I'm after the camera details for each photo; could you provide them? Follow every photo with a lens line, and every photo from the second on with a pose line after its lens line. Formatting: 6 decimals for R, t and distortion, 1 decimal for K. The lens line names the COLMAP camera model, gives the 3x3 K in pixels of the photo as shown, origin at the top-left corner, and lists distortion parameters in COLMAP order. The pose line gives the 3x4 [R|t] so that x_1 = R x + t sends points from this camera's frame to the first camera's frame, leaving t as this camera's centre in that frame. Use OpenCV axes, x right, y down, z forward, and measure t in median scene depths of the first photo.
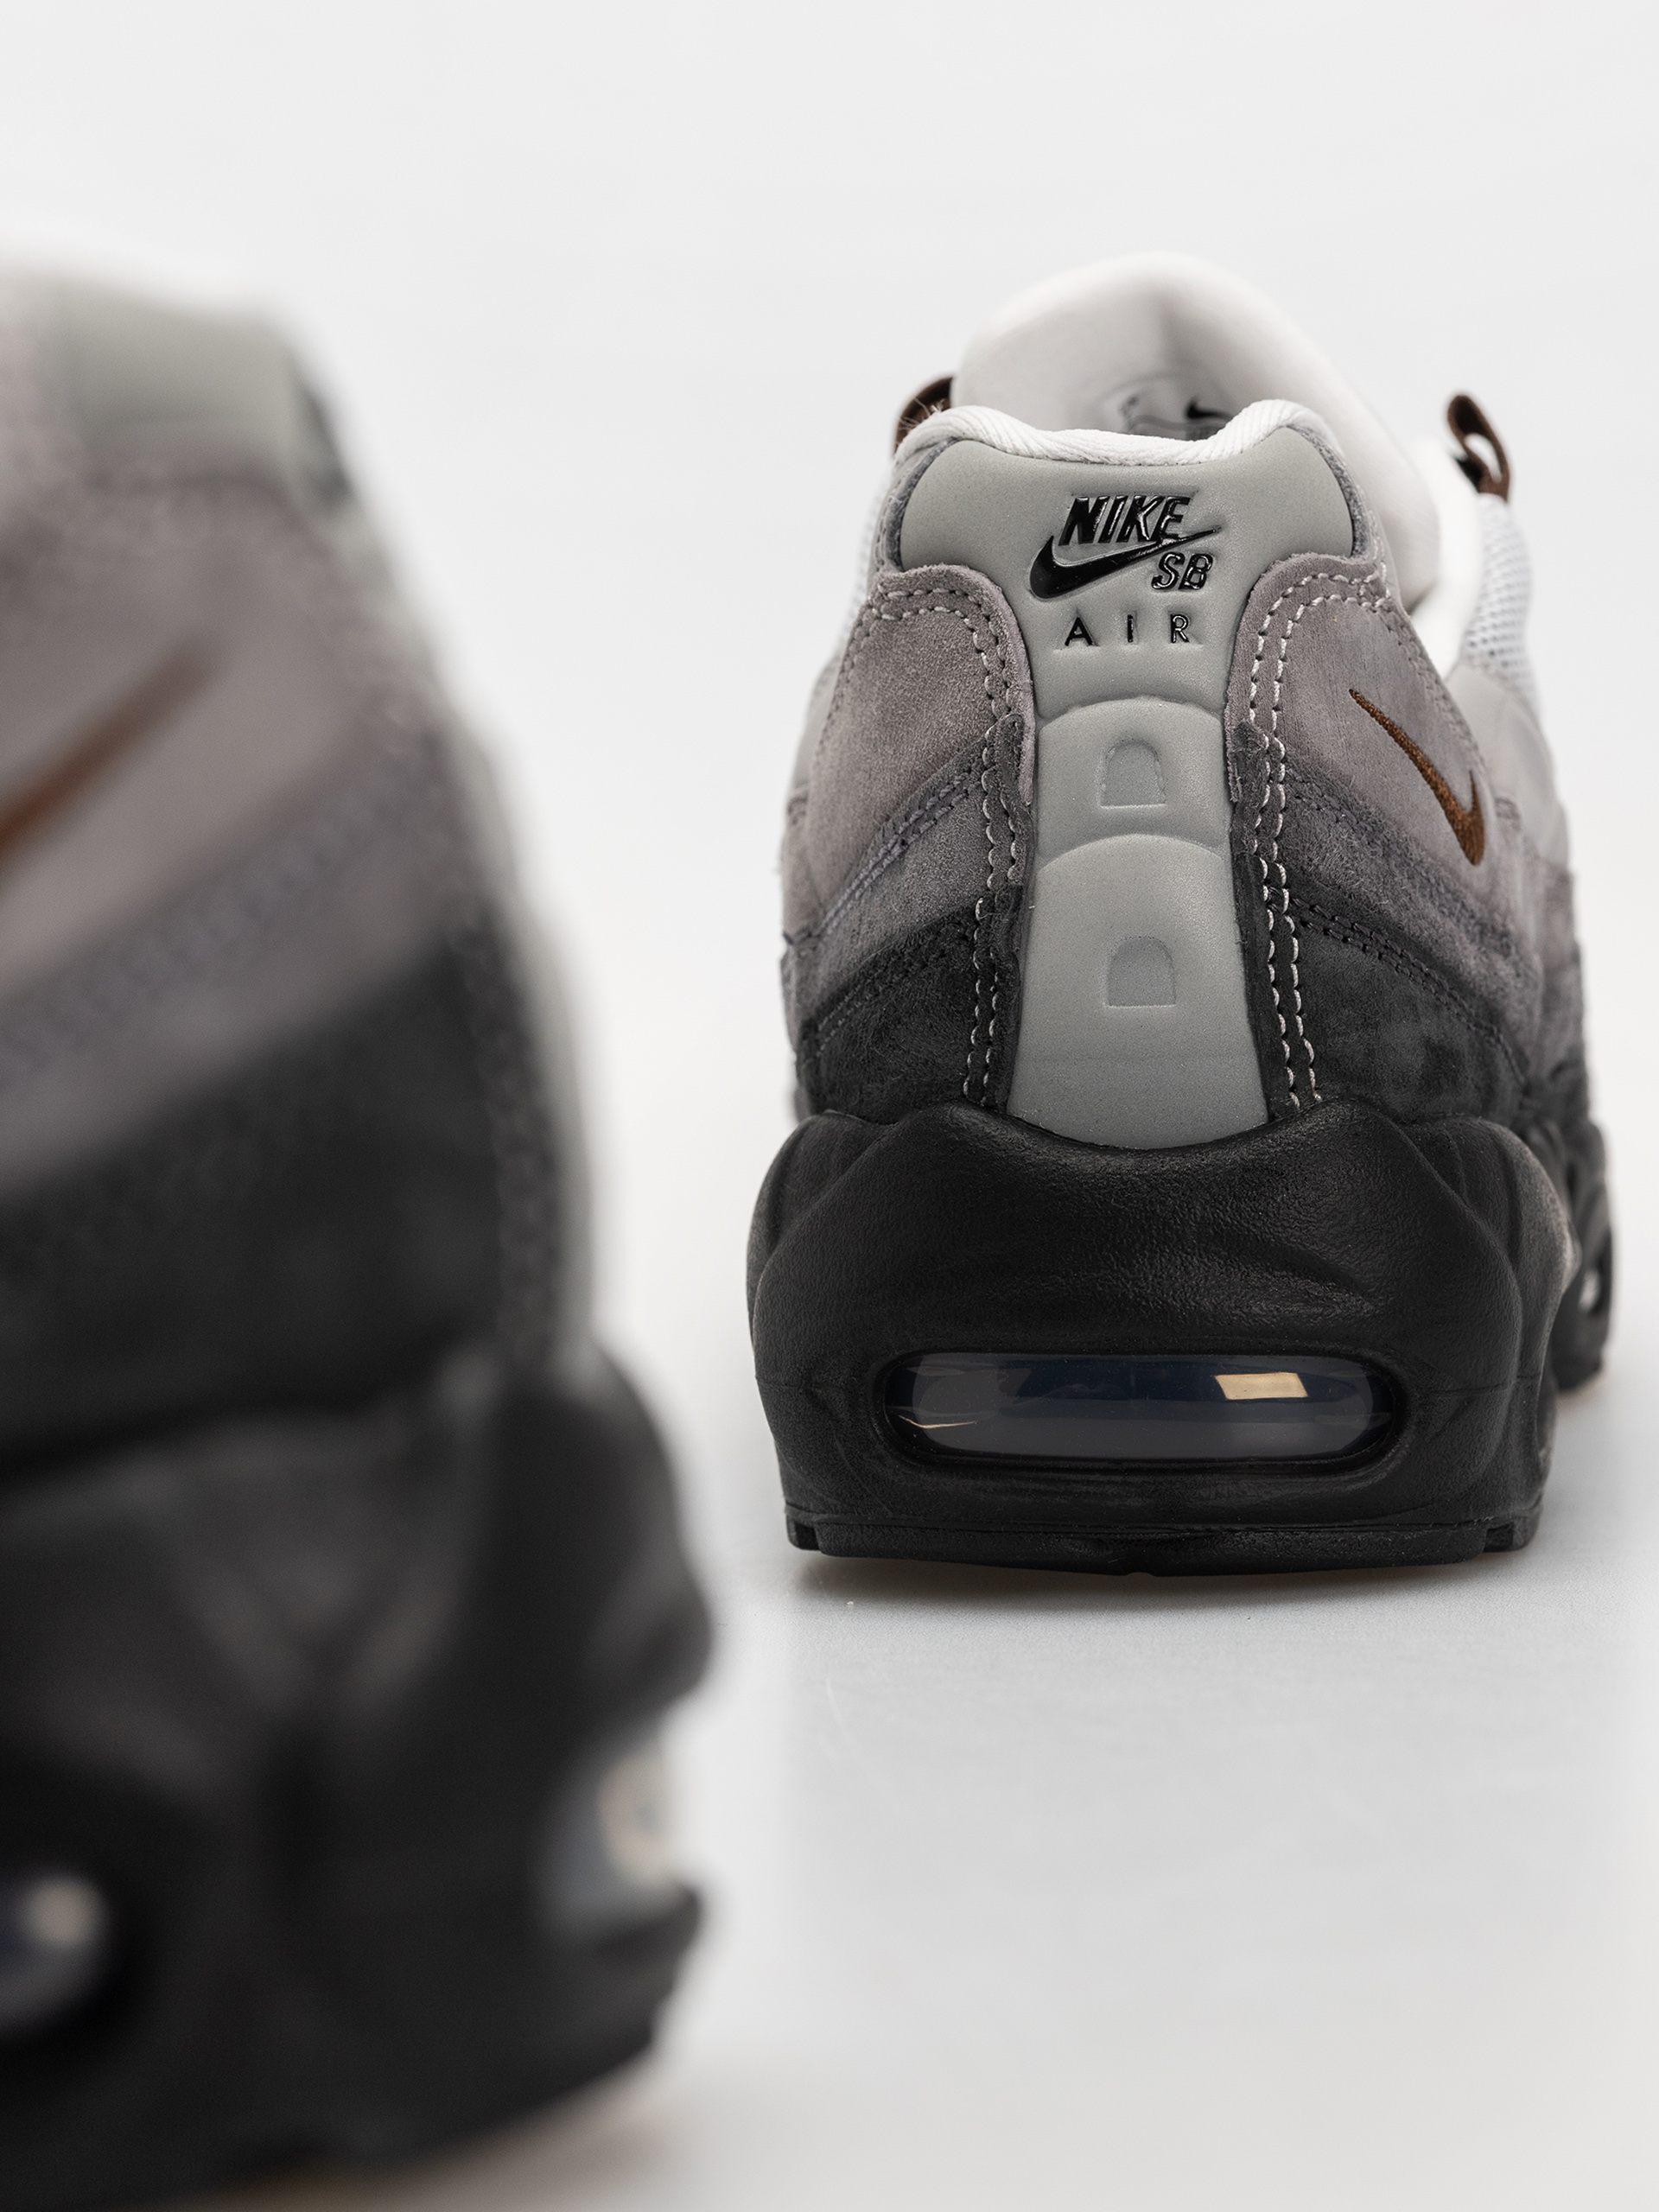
lens RADIAL K [[7594.0, 0, 829.5], [0, 7594.0, 1106.0], [0, 0, 1]] dist [-0.071376, 2.595293]
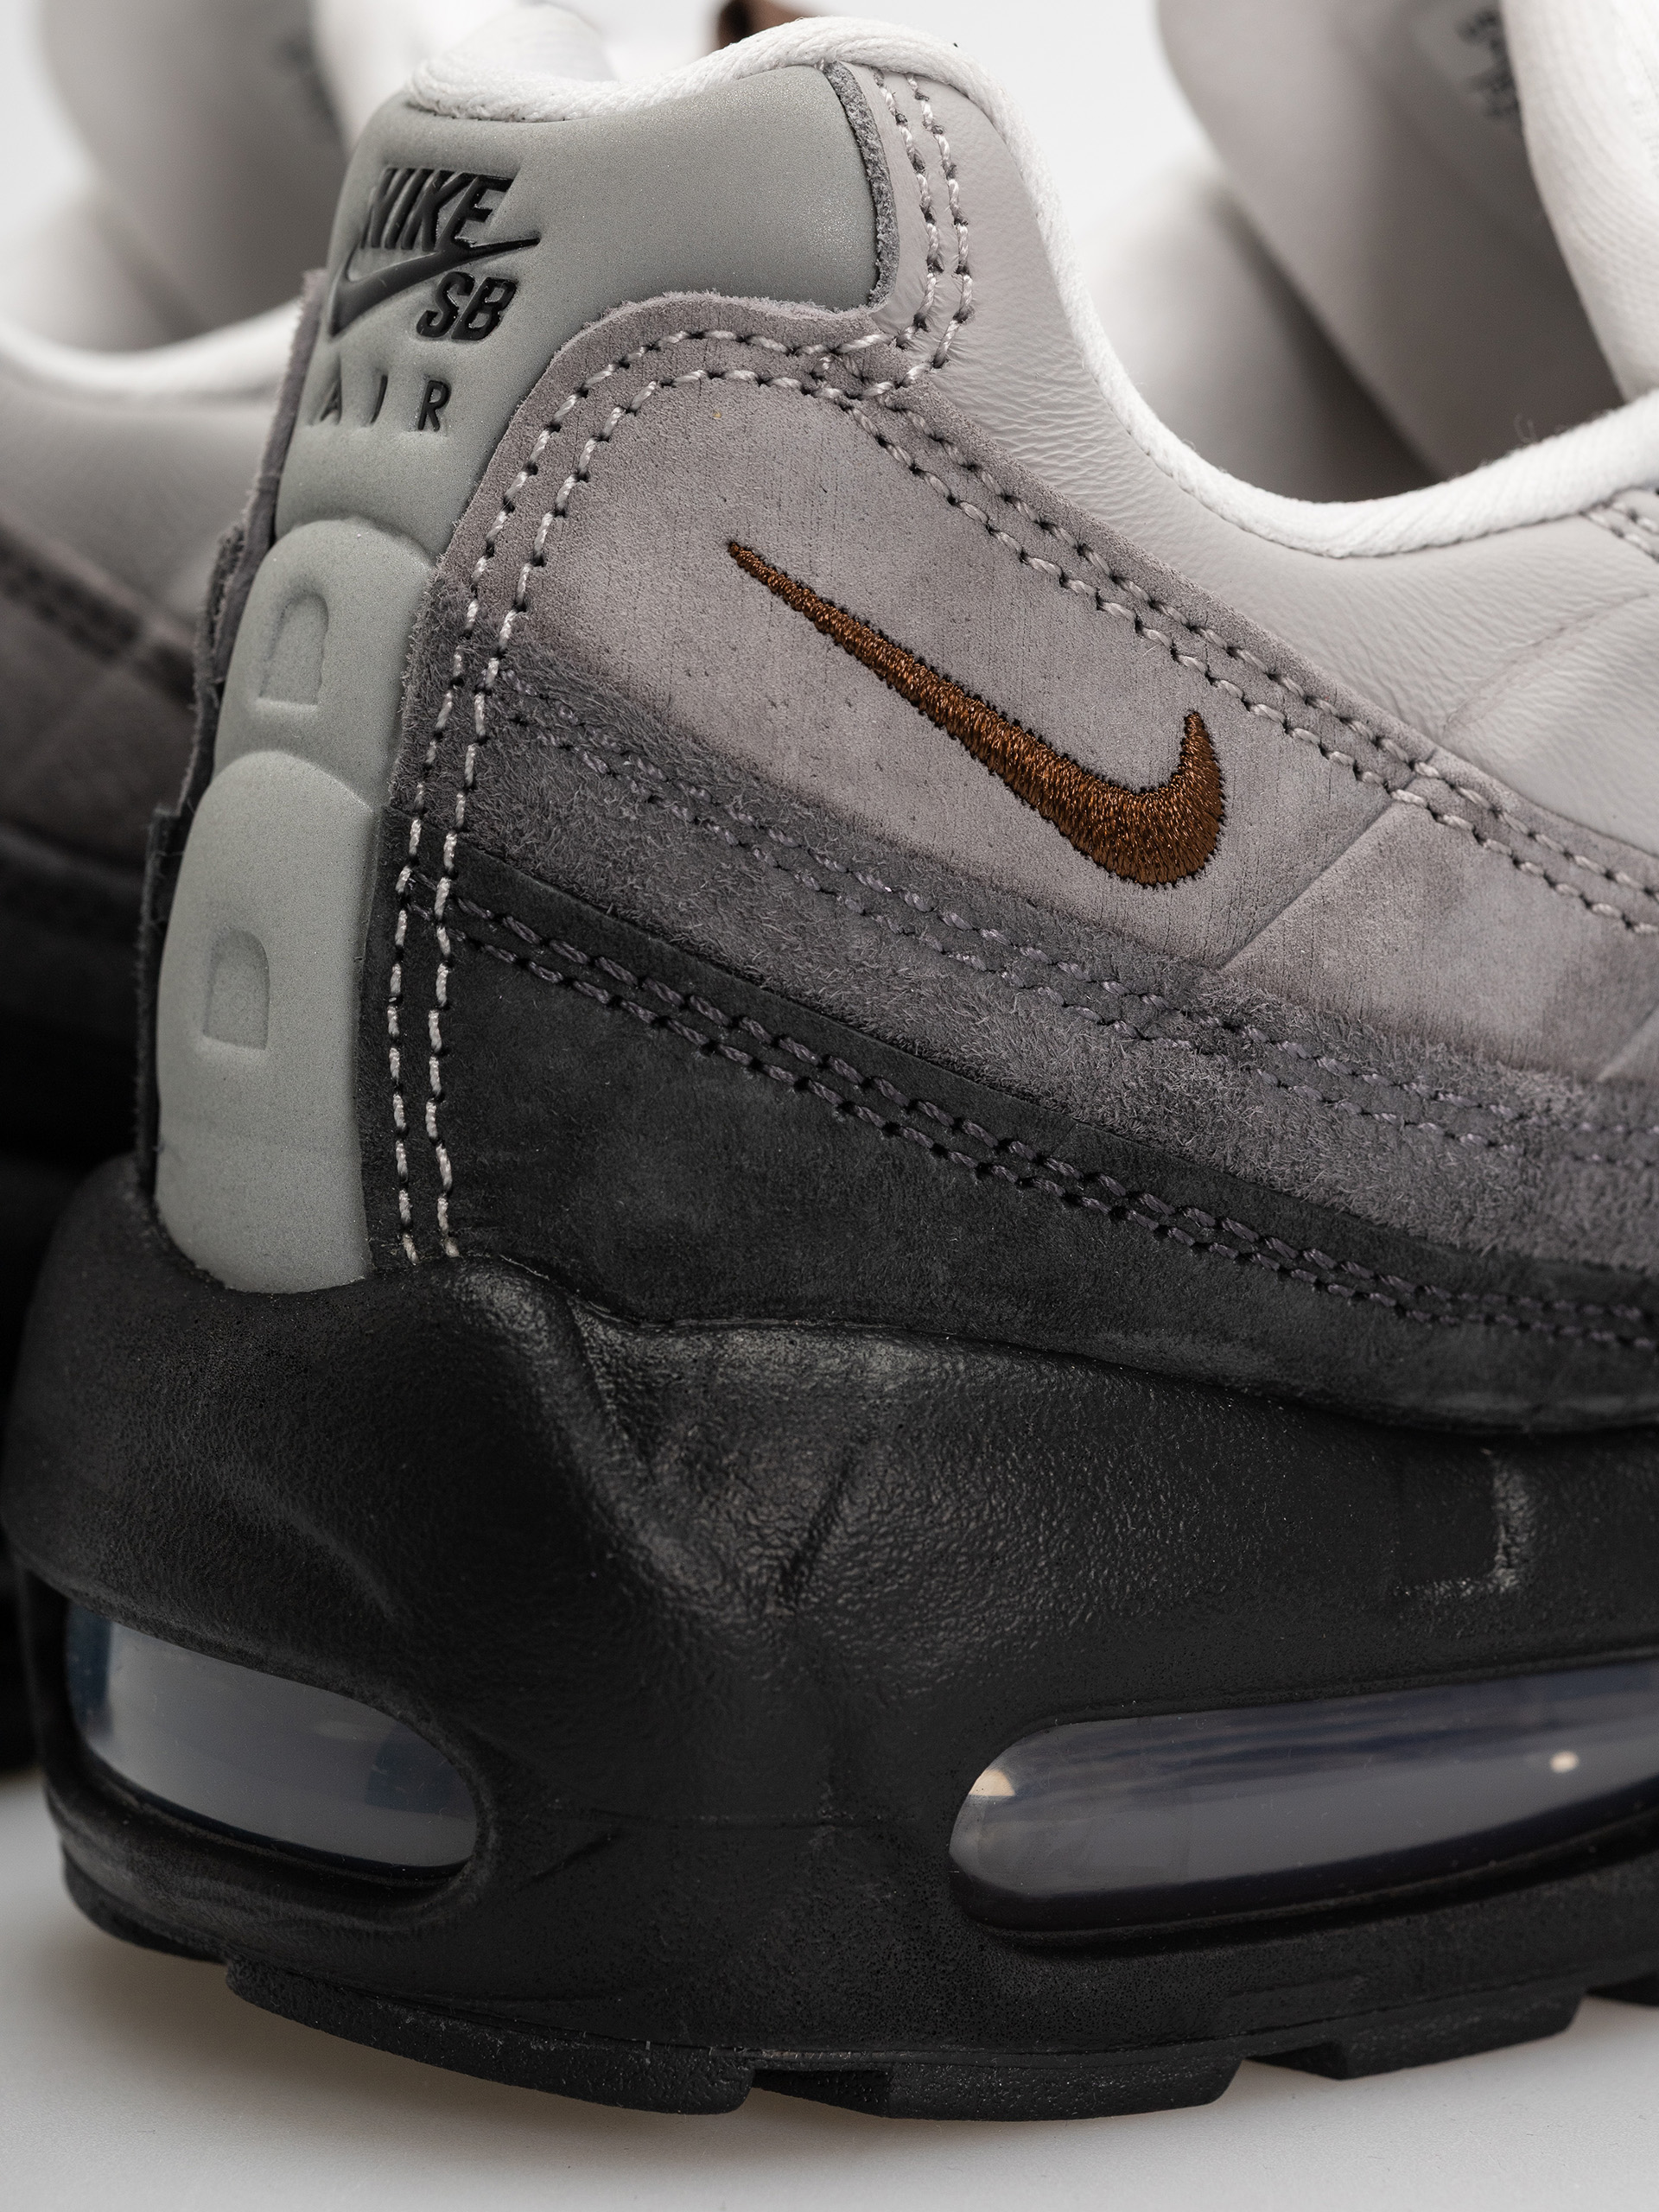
lens RADIAL K [[7594.0, 0, 829.5], [0, 7594.0, 1106.0], [0, 0, 1]] dist [-0.071376, 2.595293]
pose [[0.637490, 0.149710, -0.755773, 0.507270], [-0.110196, 0.988572, 0.102875, -0.072949], [0.762537, 0.017701, 0.646702, 0.652601]]
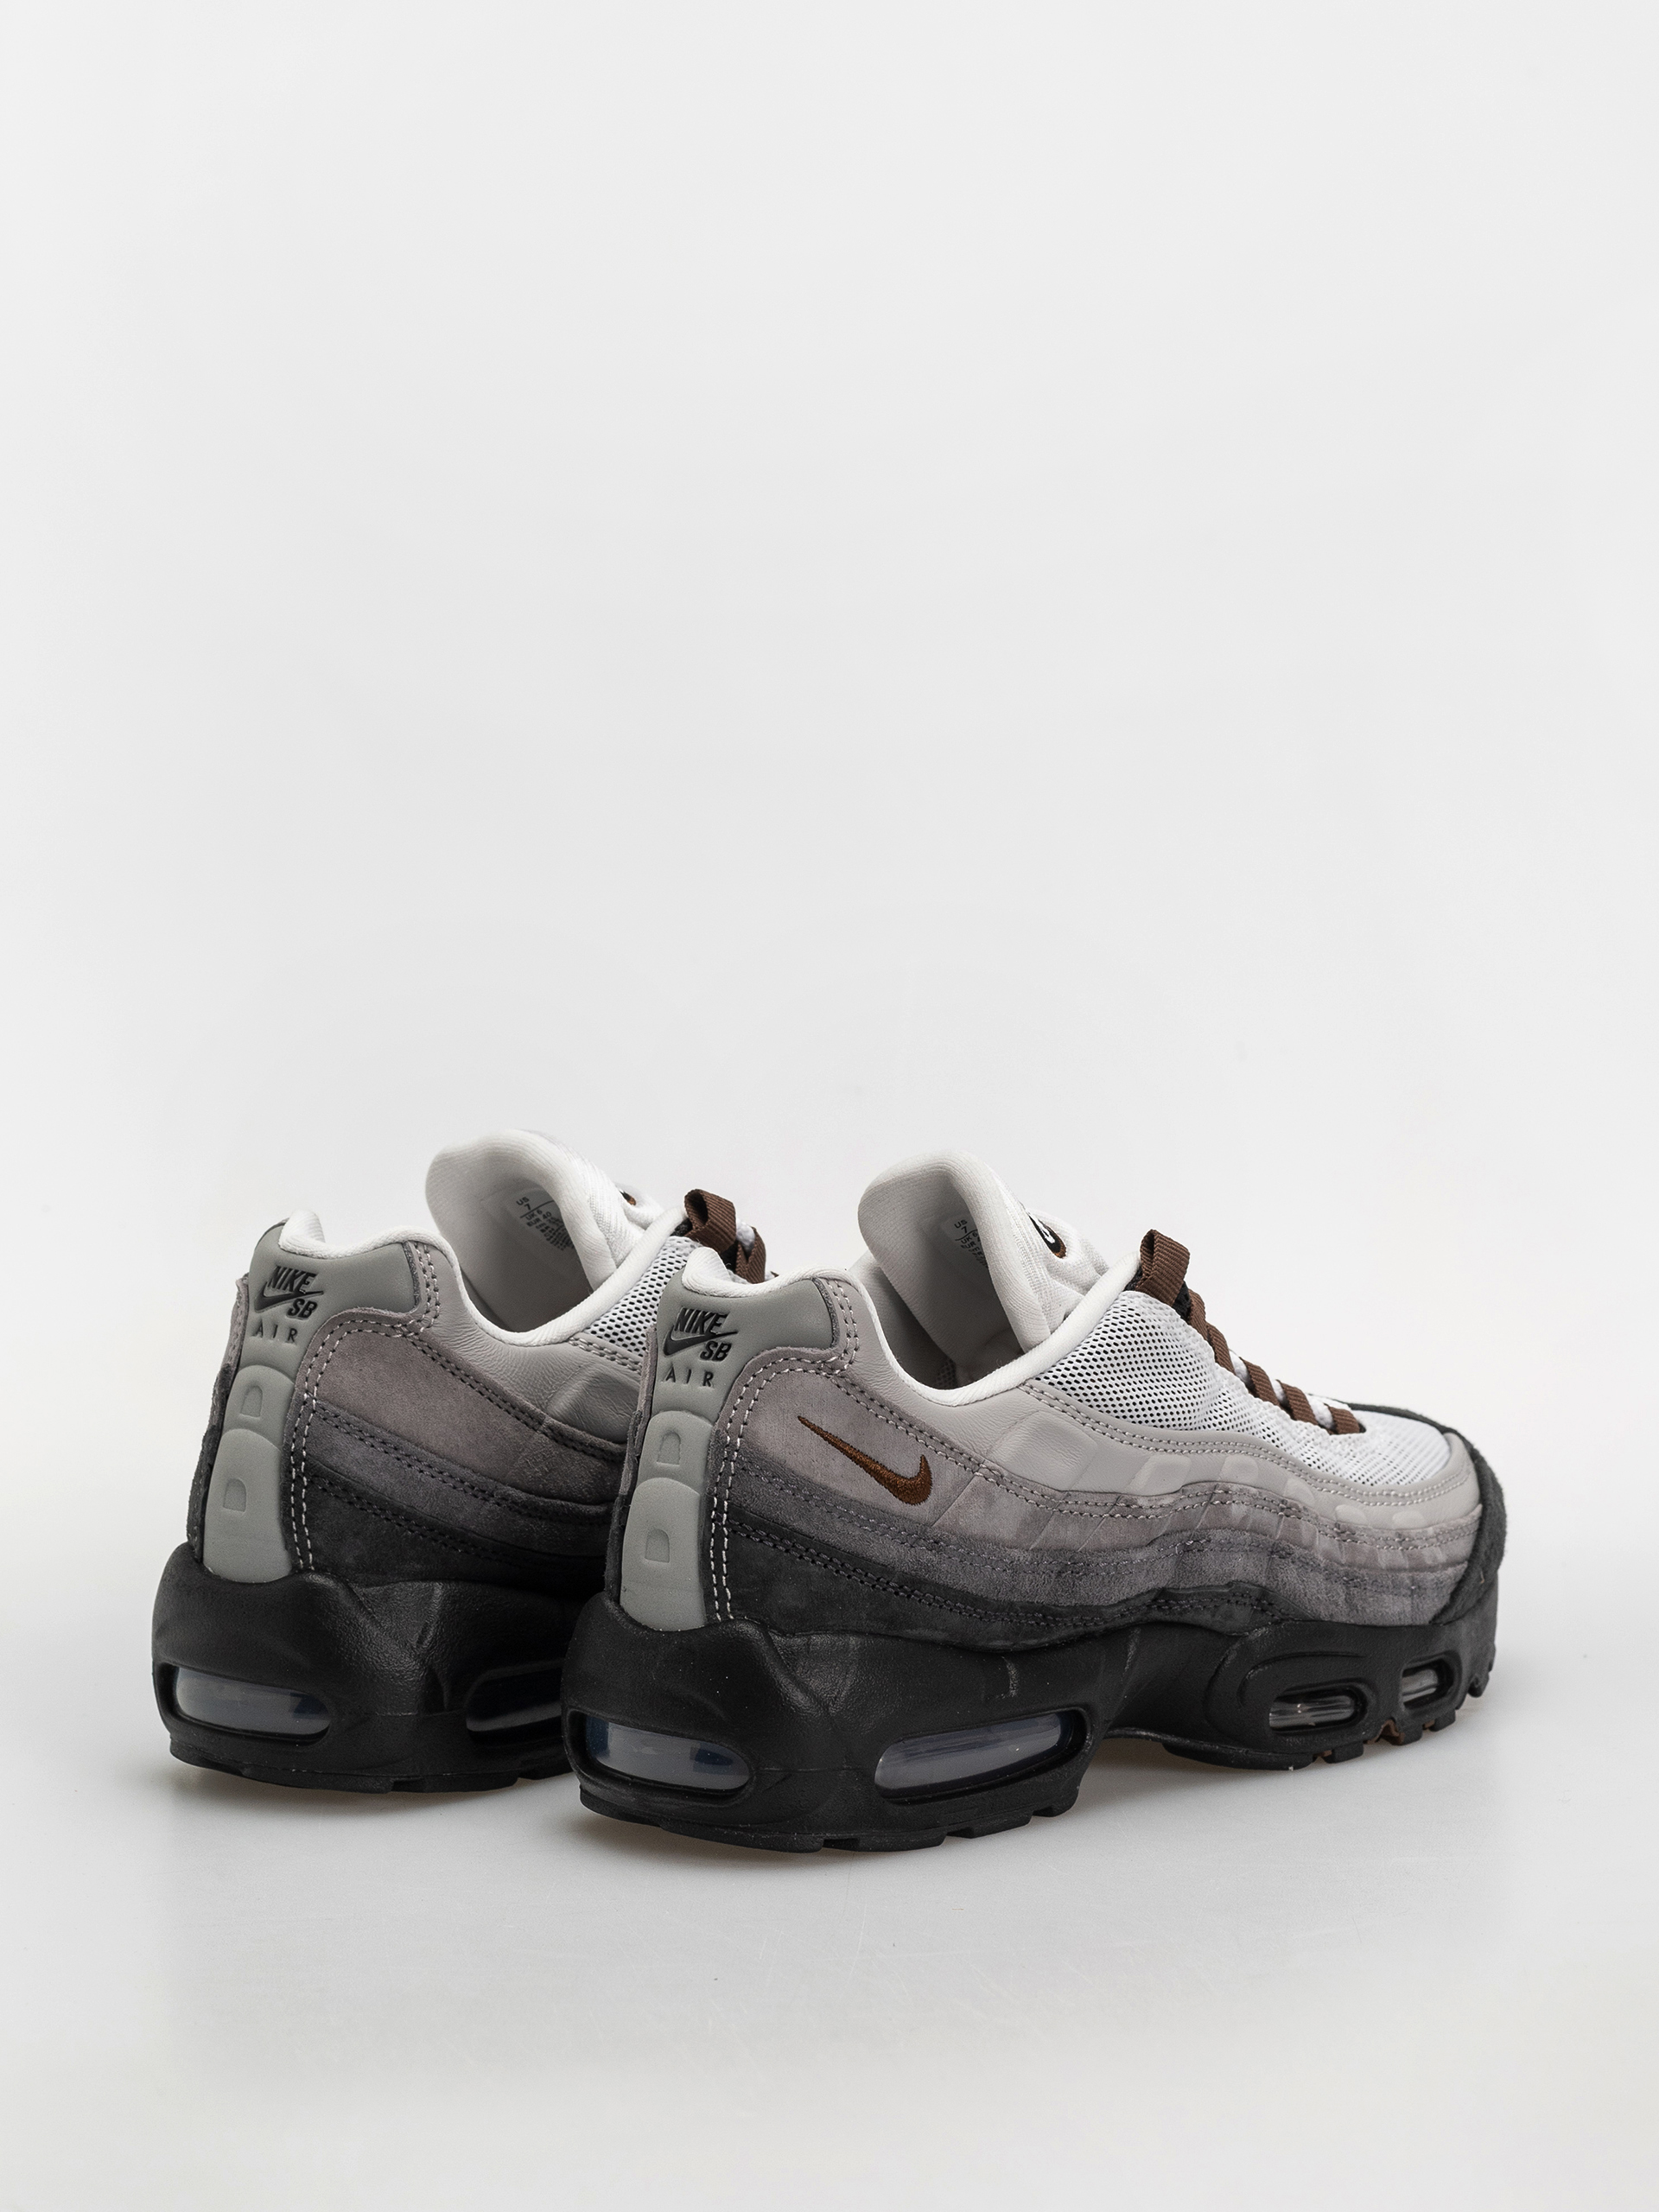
lens RADIAL K [[7594.0, 0, 829.5], [0, 7594.0, 1106.0], [0, 0, 1]] dist [-0.071376, 2.595293]
pose [[0.770971, 0.102571, -0.628556, 1.346834], [-0.082412, 0.994715, 0.061239, -0.263645], [0.631516, 0.004587, 0.775350, -0.562091]]
